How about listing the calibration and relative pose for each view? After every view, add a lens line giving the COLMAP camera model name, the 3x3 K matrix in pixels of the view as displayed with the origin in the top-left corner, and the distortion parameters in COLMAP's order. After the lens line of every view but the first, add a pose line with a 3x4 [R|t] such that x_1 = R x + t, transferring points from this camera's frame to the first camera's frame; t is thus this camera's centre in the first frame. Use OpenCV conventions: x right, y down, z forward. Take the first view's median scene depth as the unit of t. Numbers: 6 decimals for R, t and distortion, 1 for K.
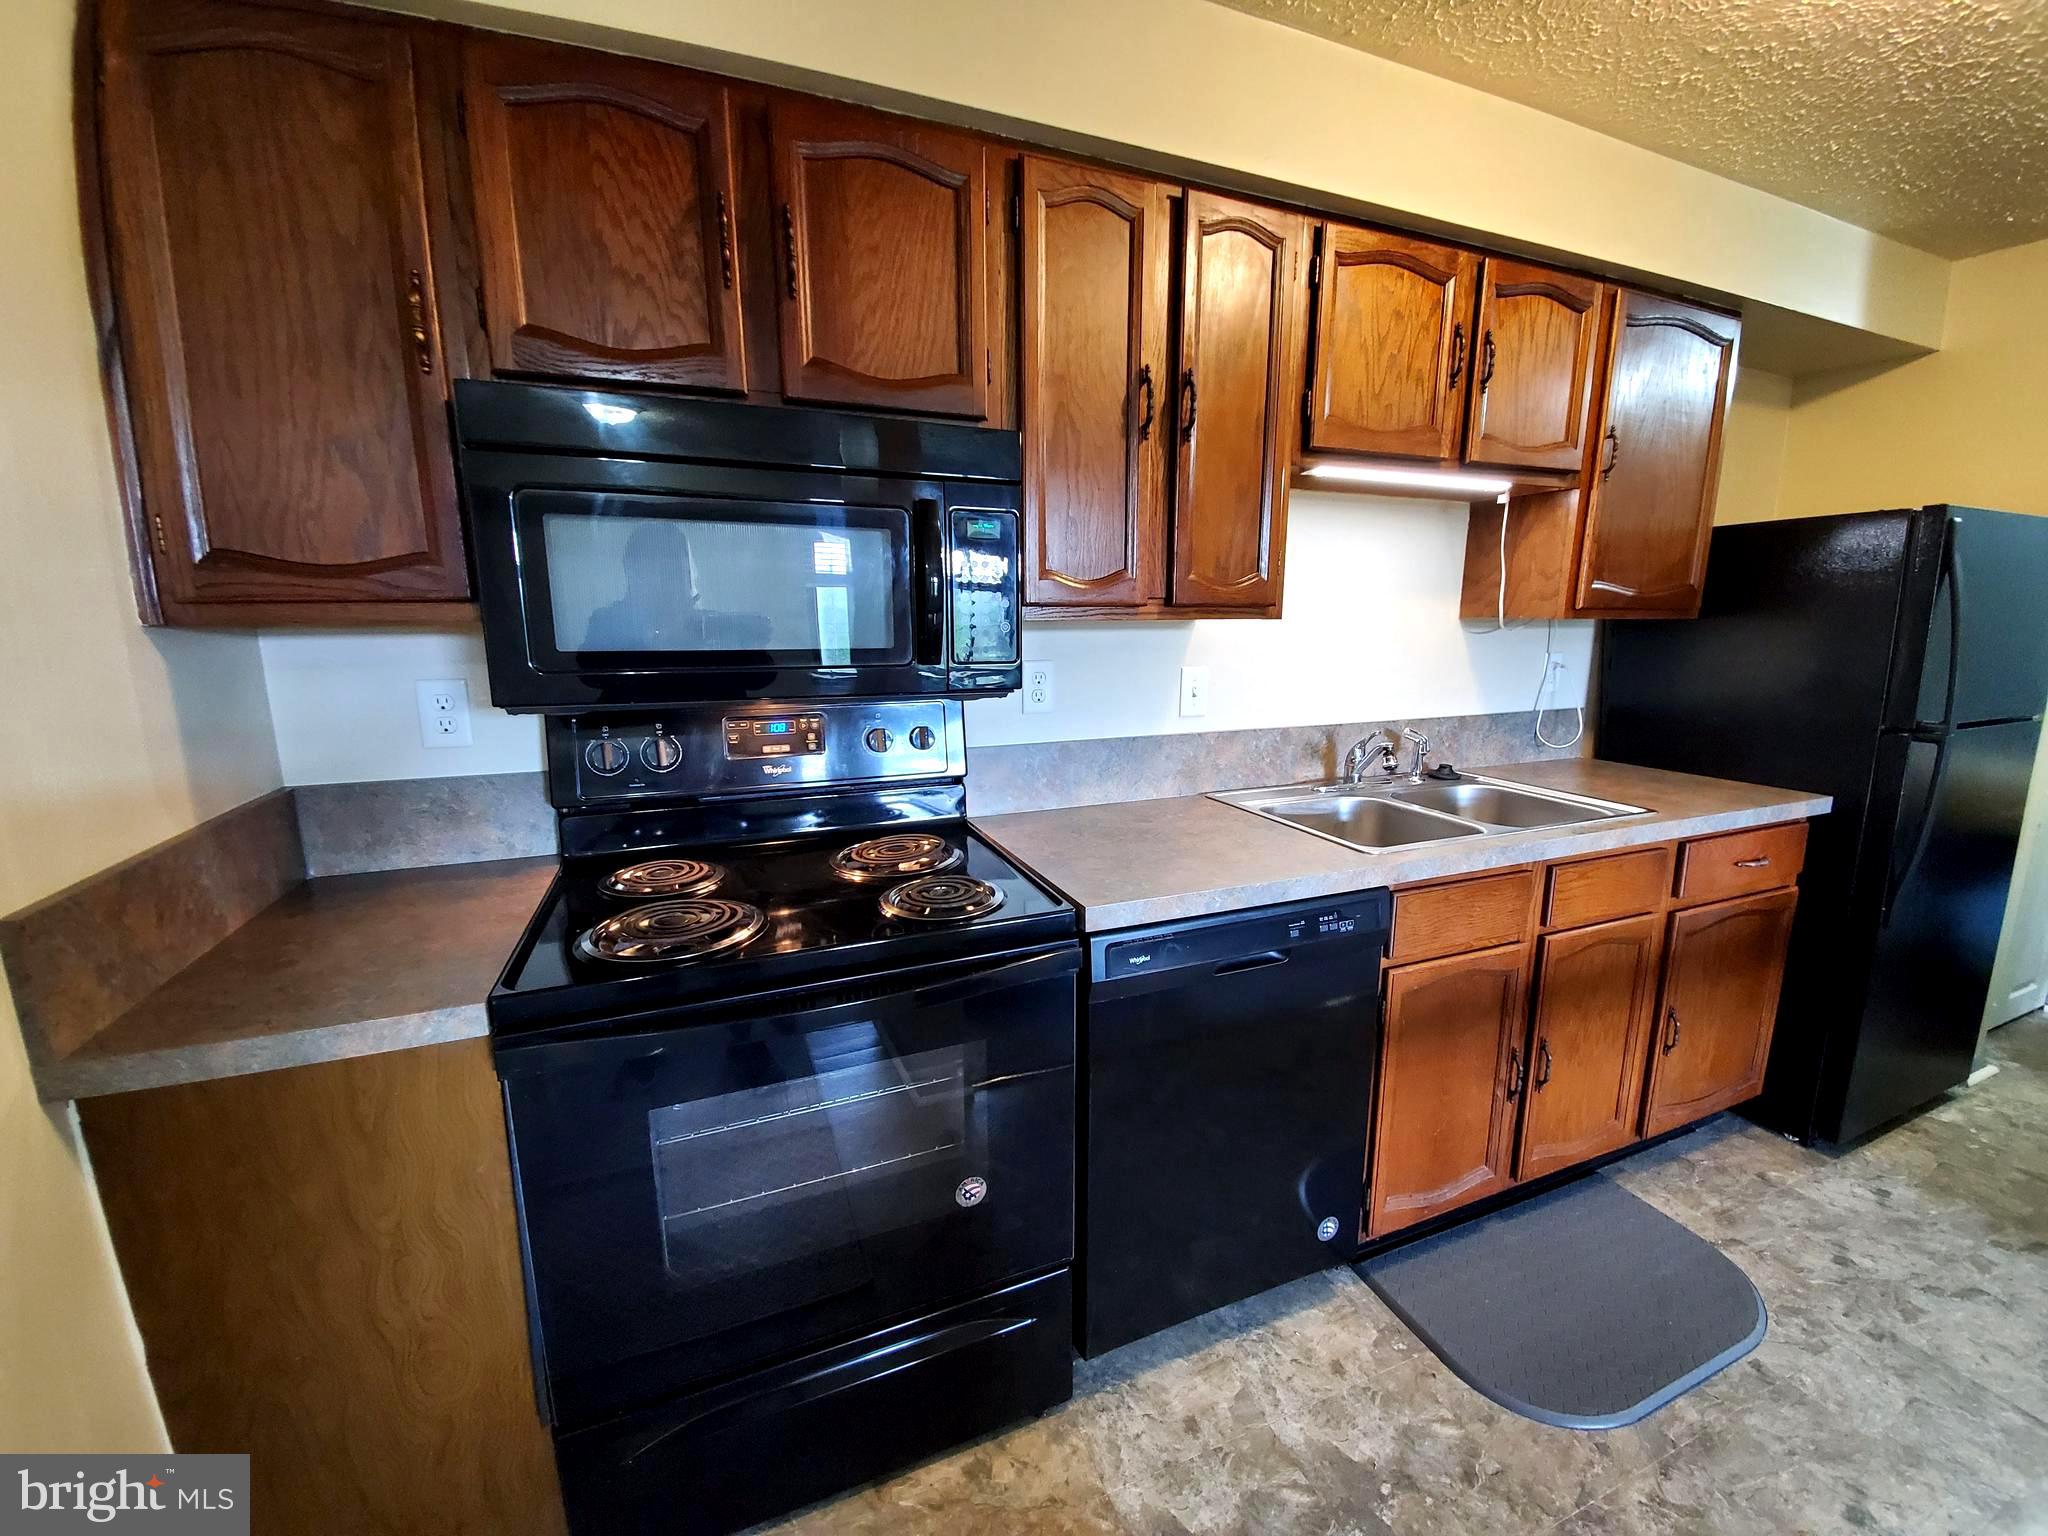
lens RADIAL K [[809.9, 0, 1040.9], [0, 809.9, 768.2], [0, 0, 1]] dist [0.015835, -0.019142]
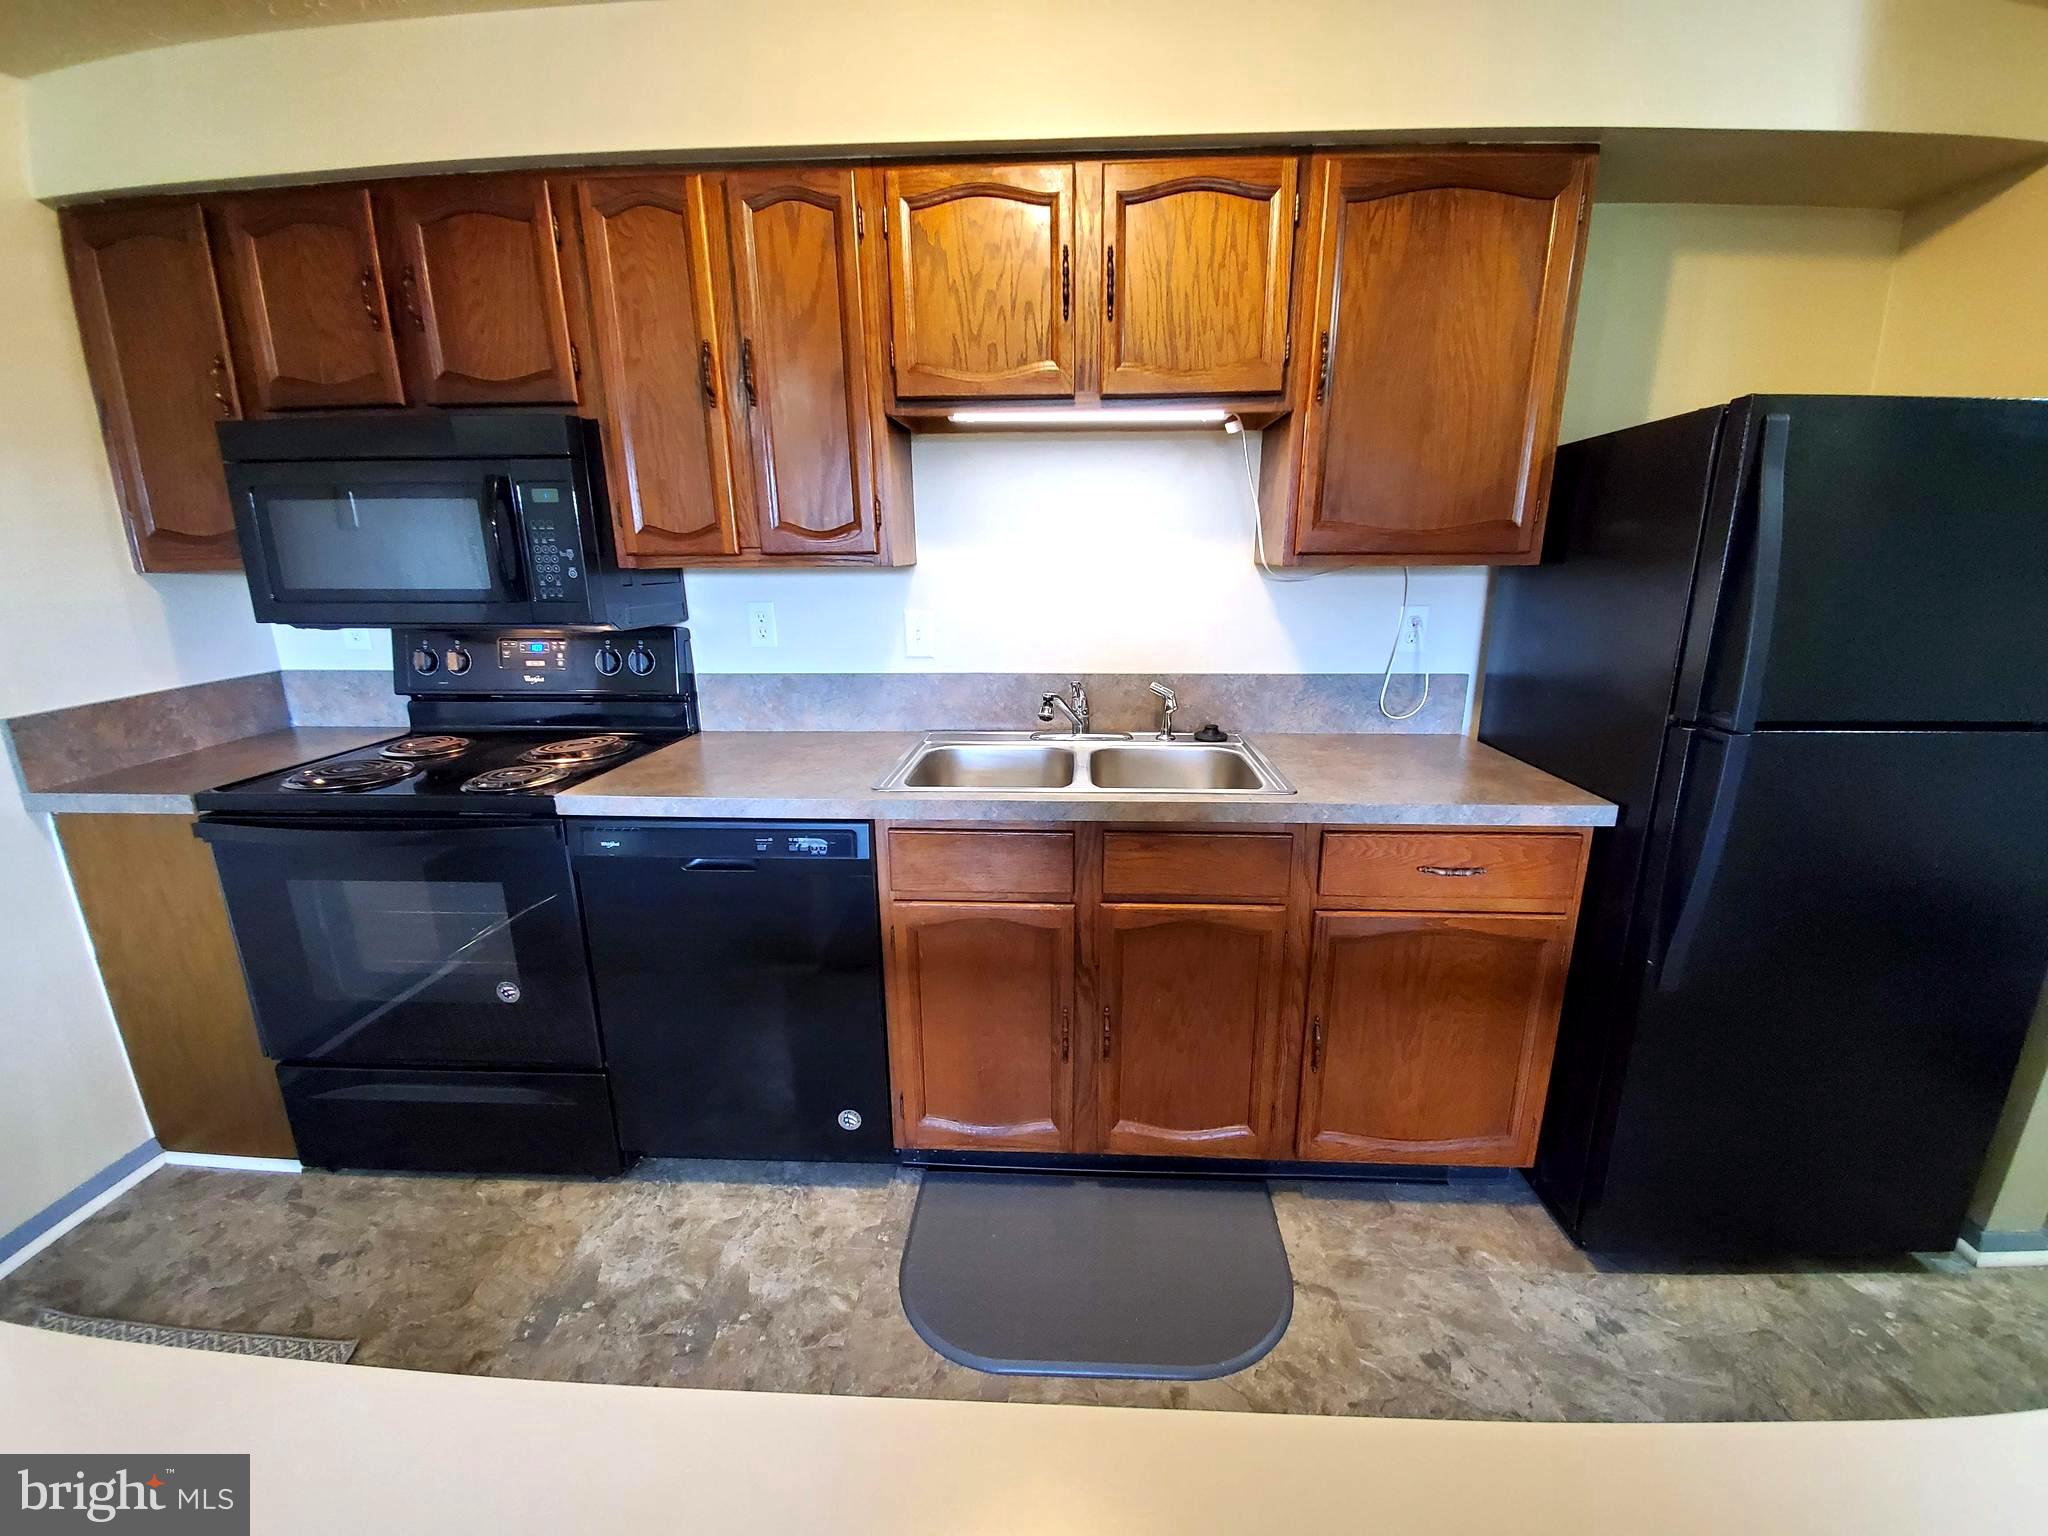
lens RADIAL K [[809.9, 0, 1040.9], [0, 809.9, 768.2], [0, 0, 1]] dist [0.015835, -0.019142]
pose [[0.907969, 0.104935, -0.405686, 1.060375], [-0.074760, 0.993170, 0.089575, -0.036471], [0.412314, -0.051002, 0.909613, 0.122758]]
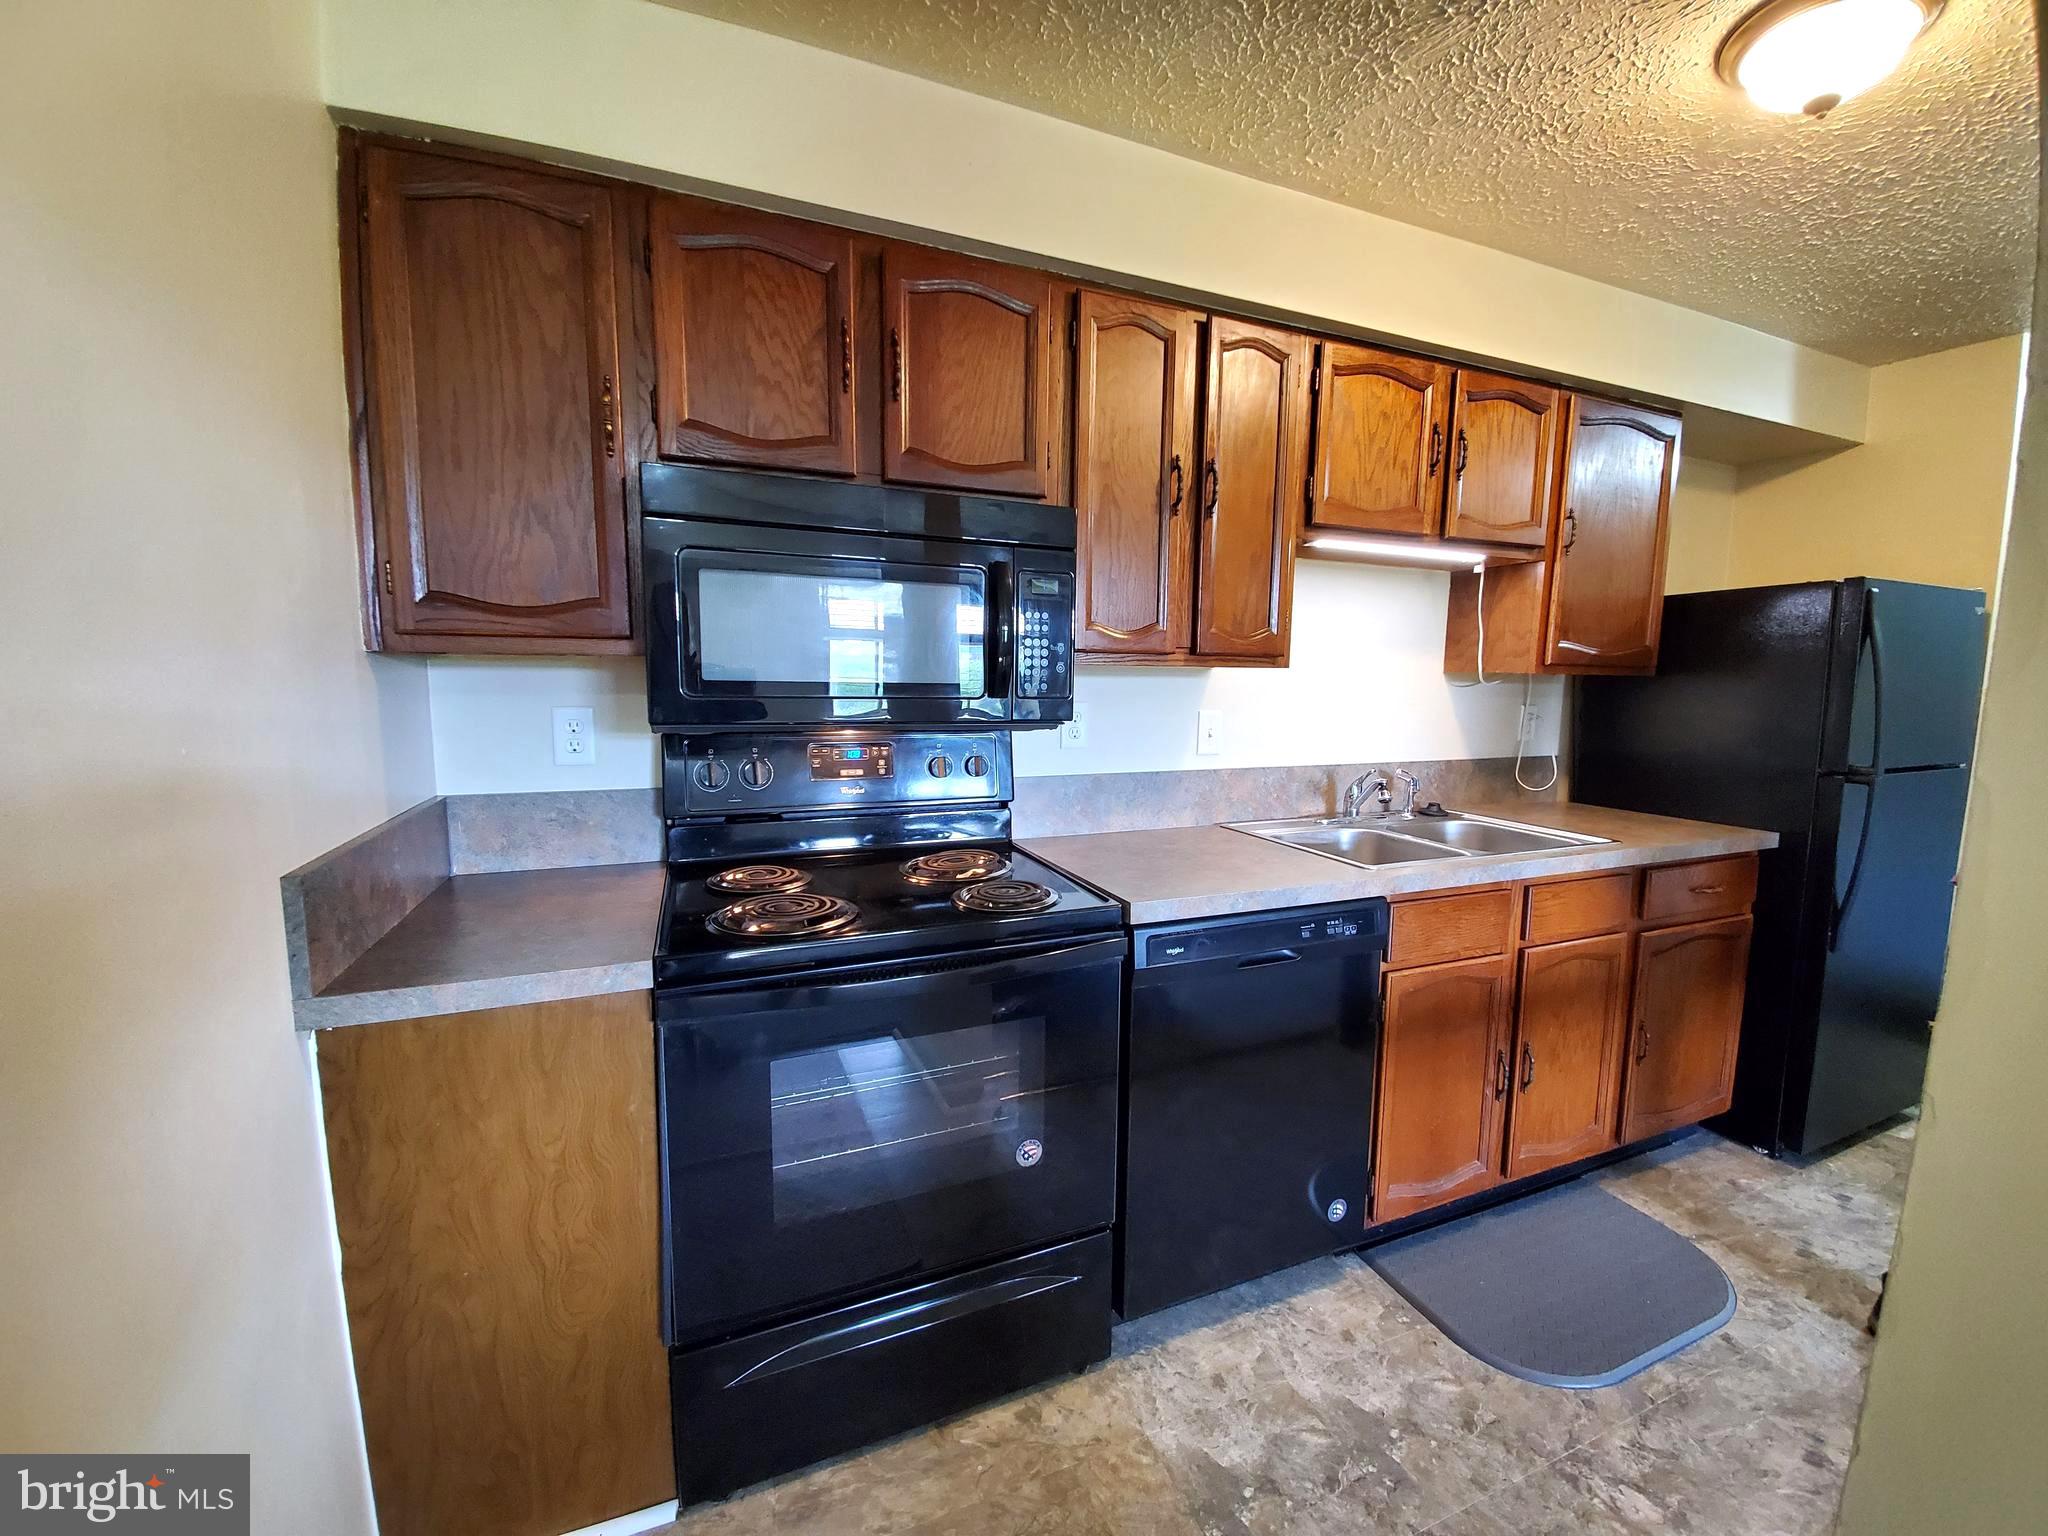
lens RADIAL K [[809.9, 0, 1040.9], [0, 809.9, 768.2], [0, 0, 1]] dist [0.015835, -0.019142]
pose [[0.999881, 0.013076, 0.008203, -0.073165], [-0.012451, 0.997326, -0.072019, 0.052444], [-0.009123, 0.071908, 0.997370, -0.157315]]
